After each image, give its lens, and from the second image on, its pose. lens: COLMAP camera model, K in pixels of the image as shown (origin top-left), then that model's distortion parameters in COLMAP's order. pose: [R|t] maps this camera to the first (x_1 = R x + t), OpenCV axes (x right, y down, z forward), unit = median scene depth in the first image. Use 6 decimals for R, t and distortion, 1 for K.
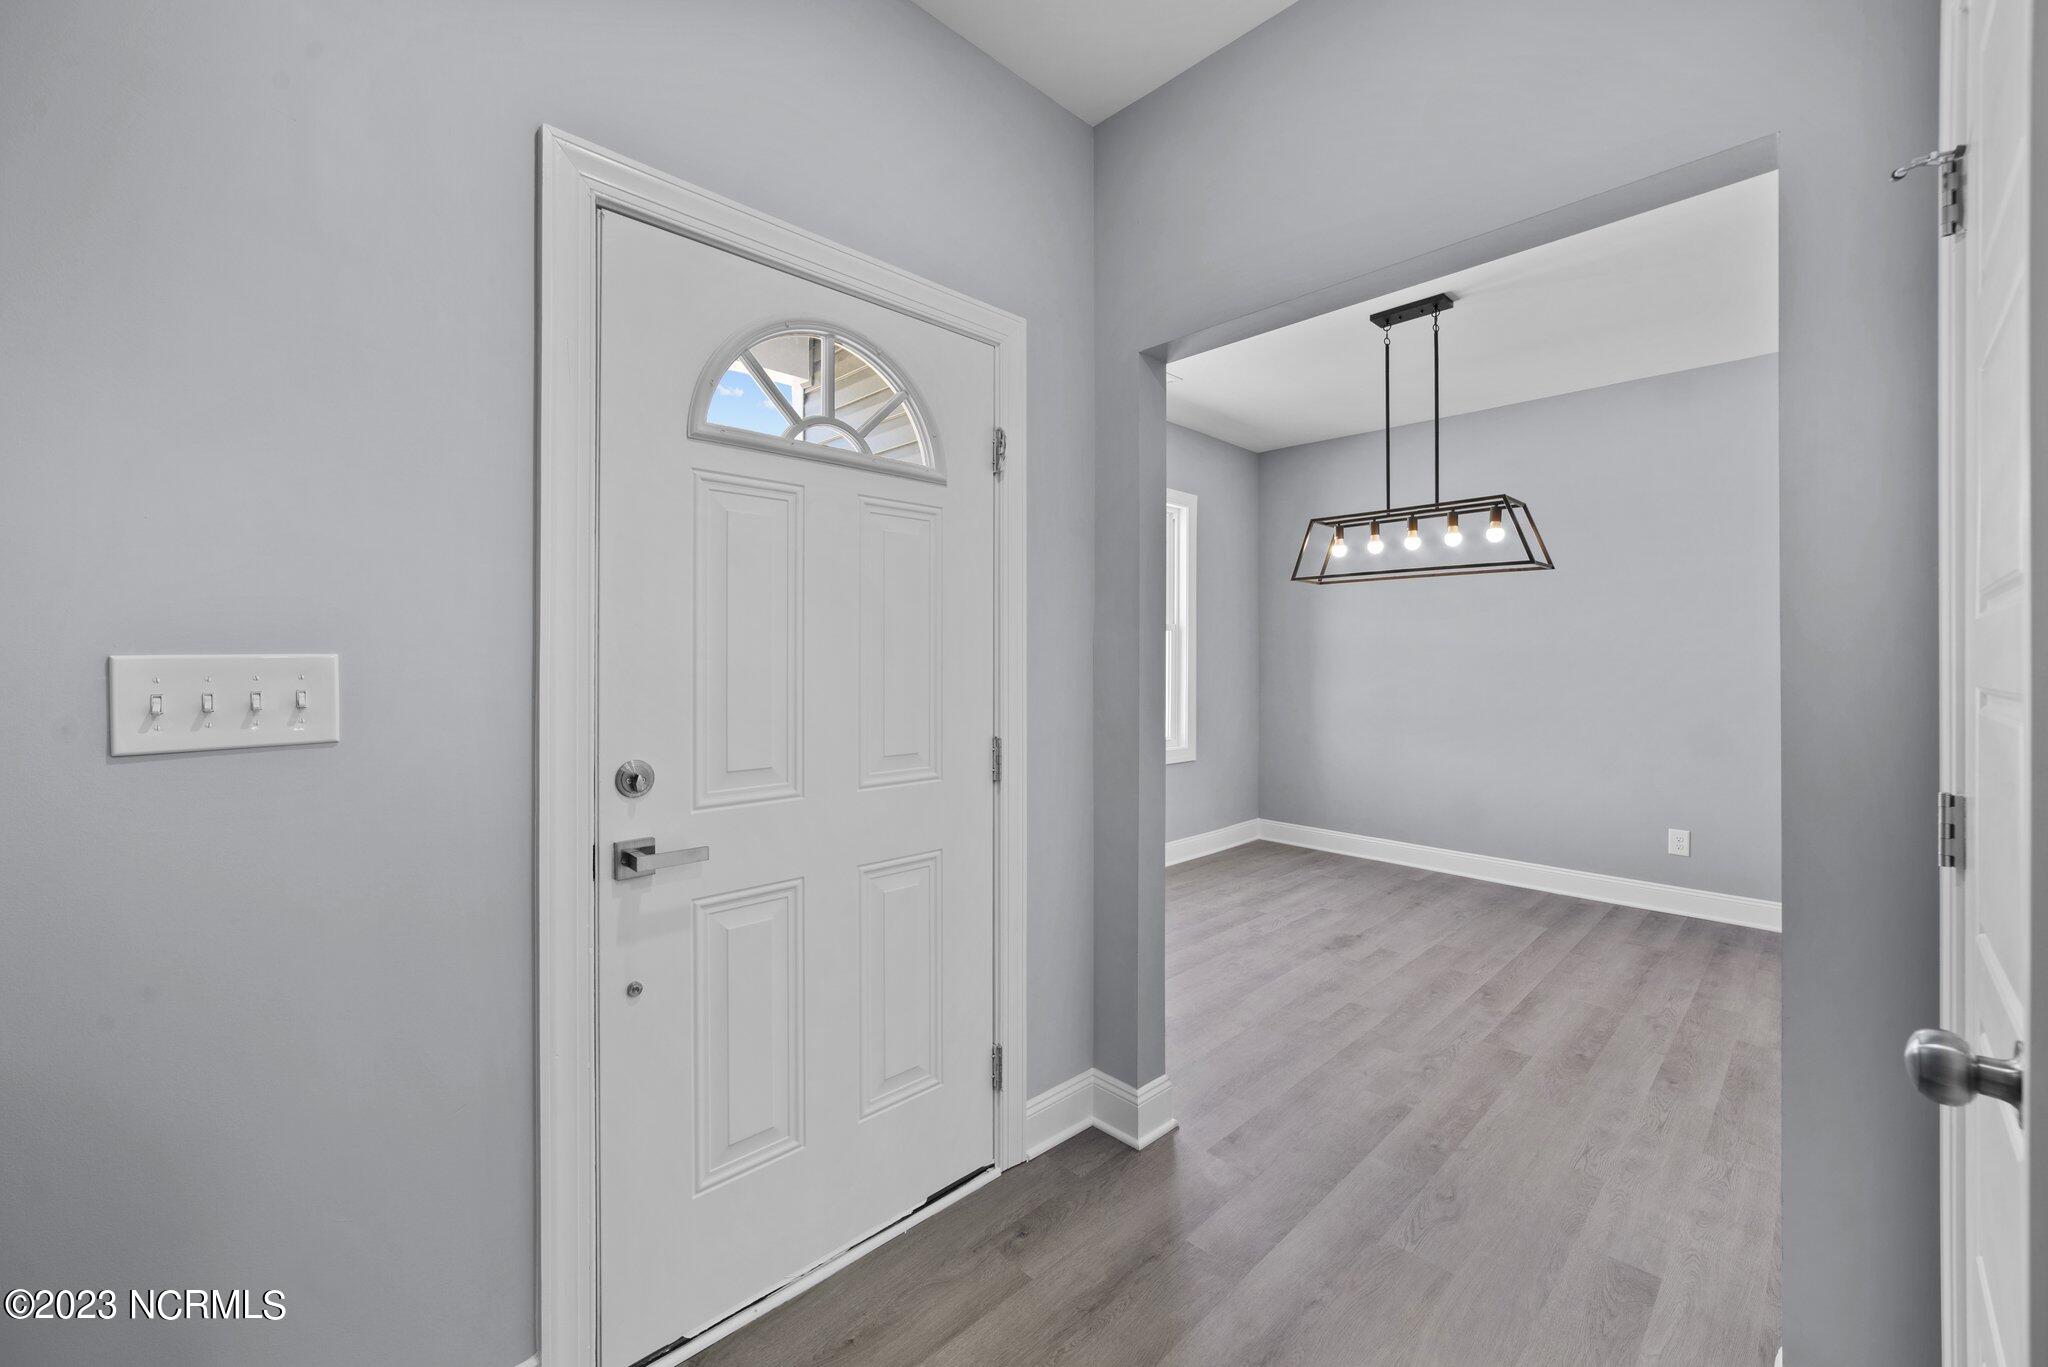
lens RADIAL K [[804.3, 0, 1020.3], [0, 804.3, 668.0], [0, 0, 1]] dist [-0.012948, 0.002805]
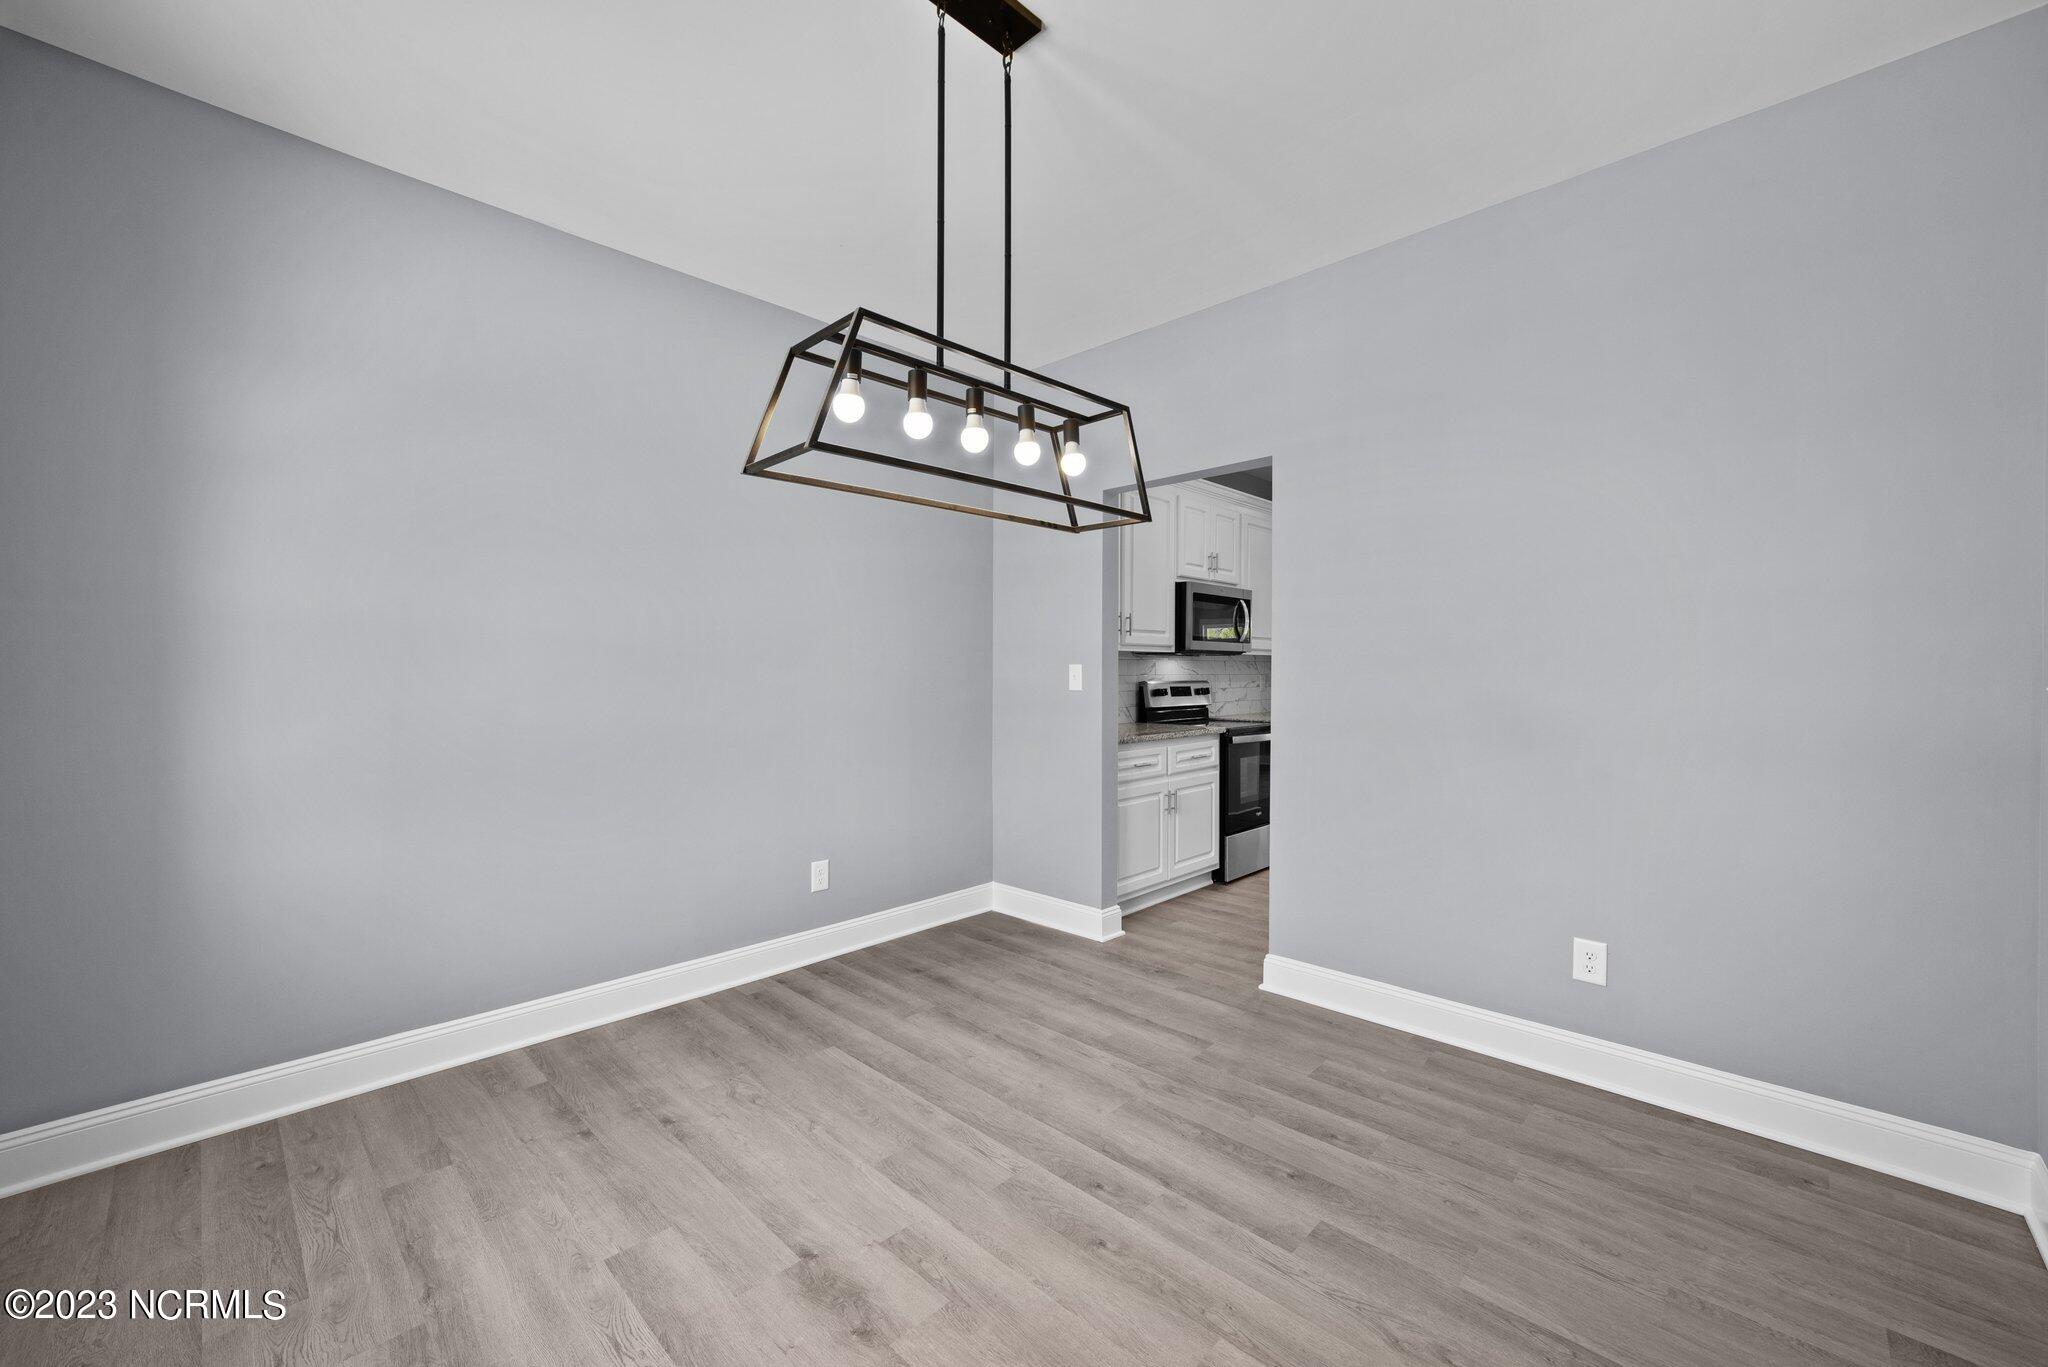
lens RADIAL K [[804.3, 0, 1019.4], [0, 804.3, 679.5], [0, 0, 1]] dist [-0.012948, 0.002805]
pose [[-0.023341, -0.019236, 0.999542, -0.042626], [0.007090, 0.999787, 0.019406, -0.008991], [-0.999702, 0.007540, -0.023200, 0.979931]]
